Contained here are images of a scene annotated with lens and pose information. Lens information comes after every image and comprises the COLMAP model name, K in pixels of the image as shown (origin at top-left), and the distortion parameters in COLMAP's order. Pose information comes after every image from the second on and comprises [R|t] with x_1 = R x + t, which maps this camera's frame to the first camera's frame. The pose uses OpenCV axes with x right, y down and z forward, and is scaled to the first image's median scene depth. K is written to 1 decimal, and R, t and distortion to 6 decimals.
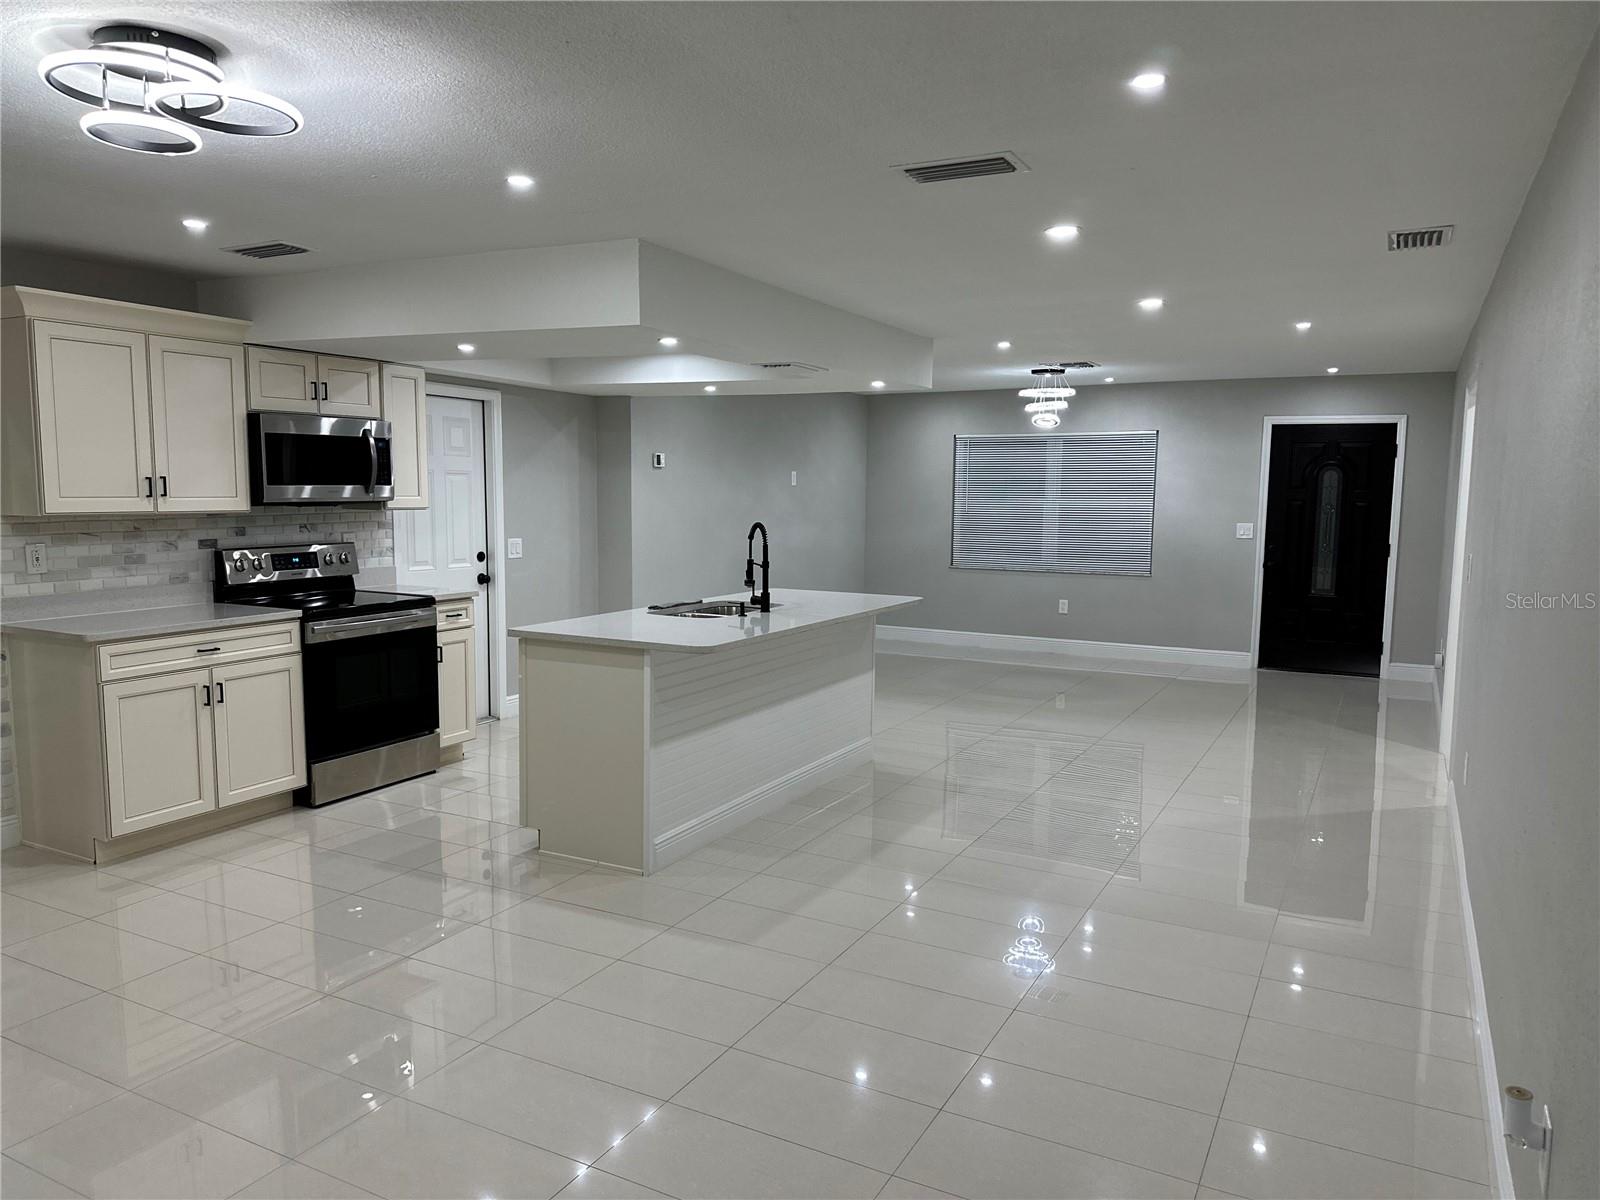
lens RADIAL K [[1106.6, 0, 794.0], [0, 1106.6, 608.9], [0, 0, 1]] dist [0.043670, -0.066167]
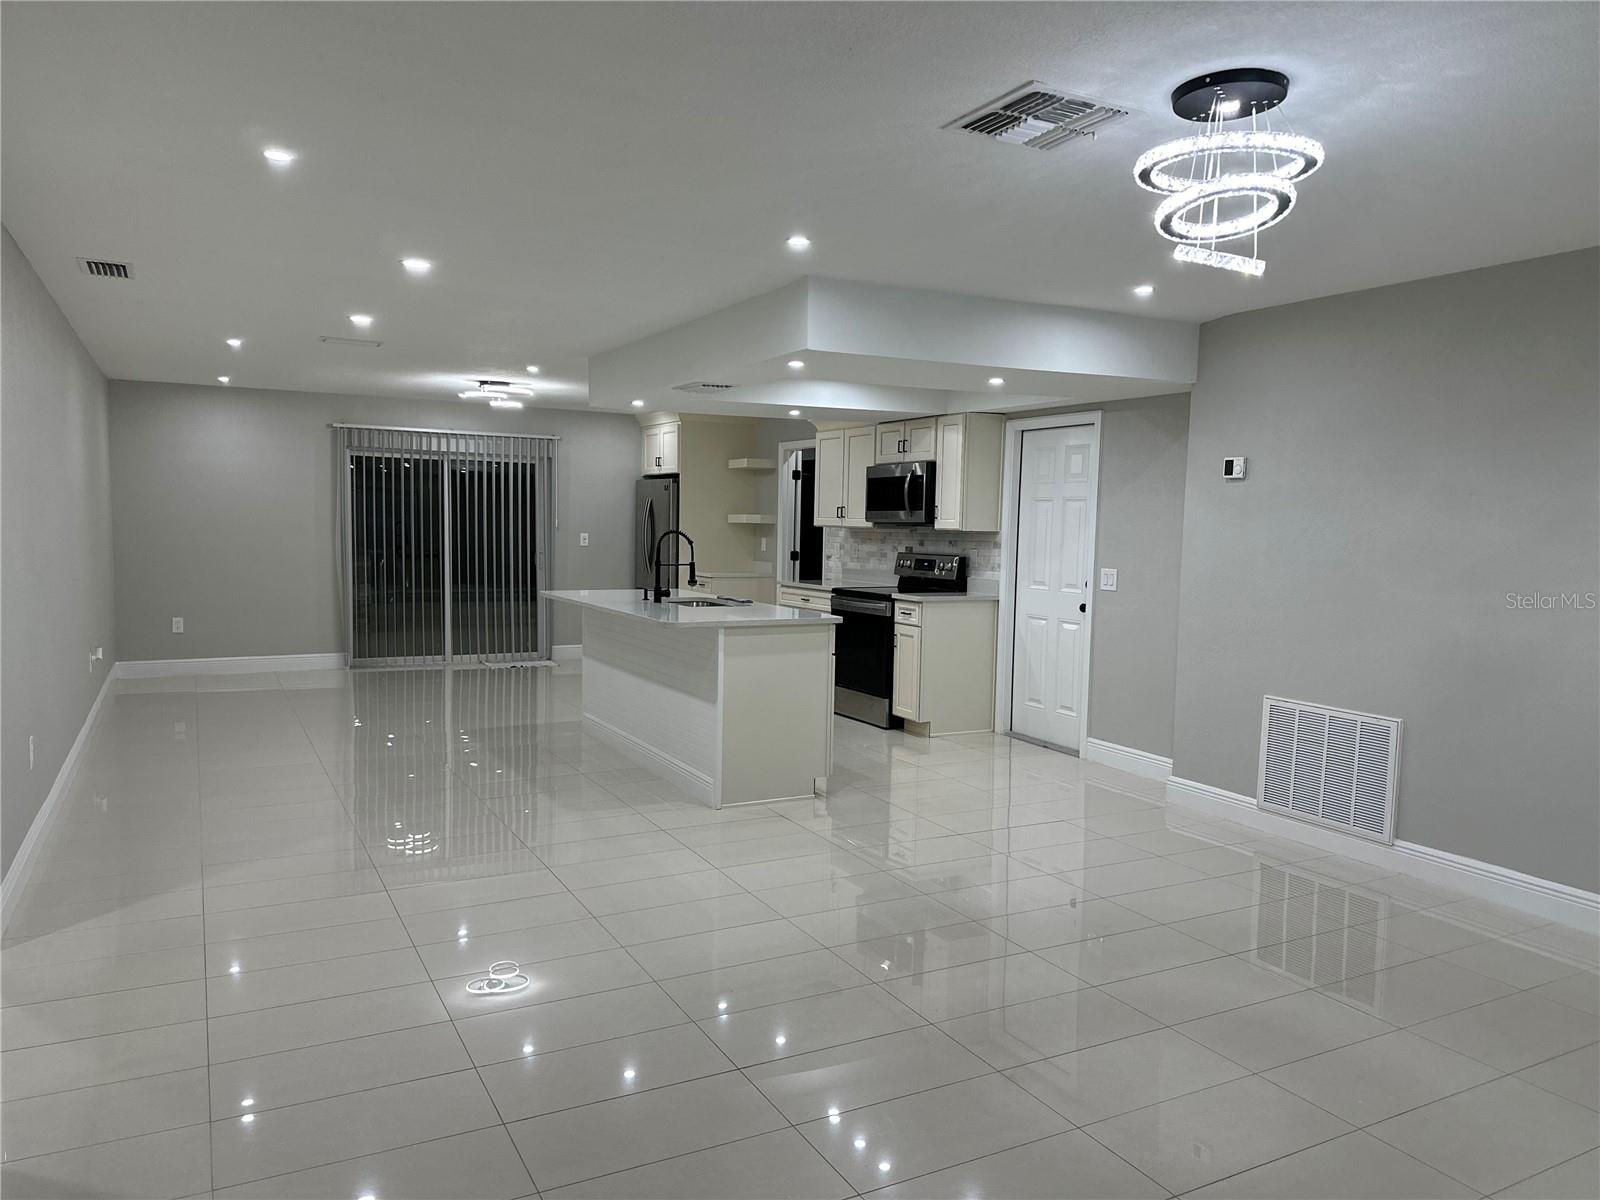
lens RADIAL K [[1106.6, 0, 803.6], [0, 1106.6, 606.8], [0, 0, 1]] dist [0.043670, -0.066167]
pose [[-0.564342, 0.039923, -0.824575, 0.782927], [-0.117196, 0.984840, 0.127892, -0.147383], [0.817180, 0.168811, -0.551108, 1.602888]]
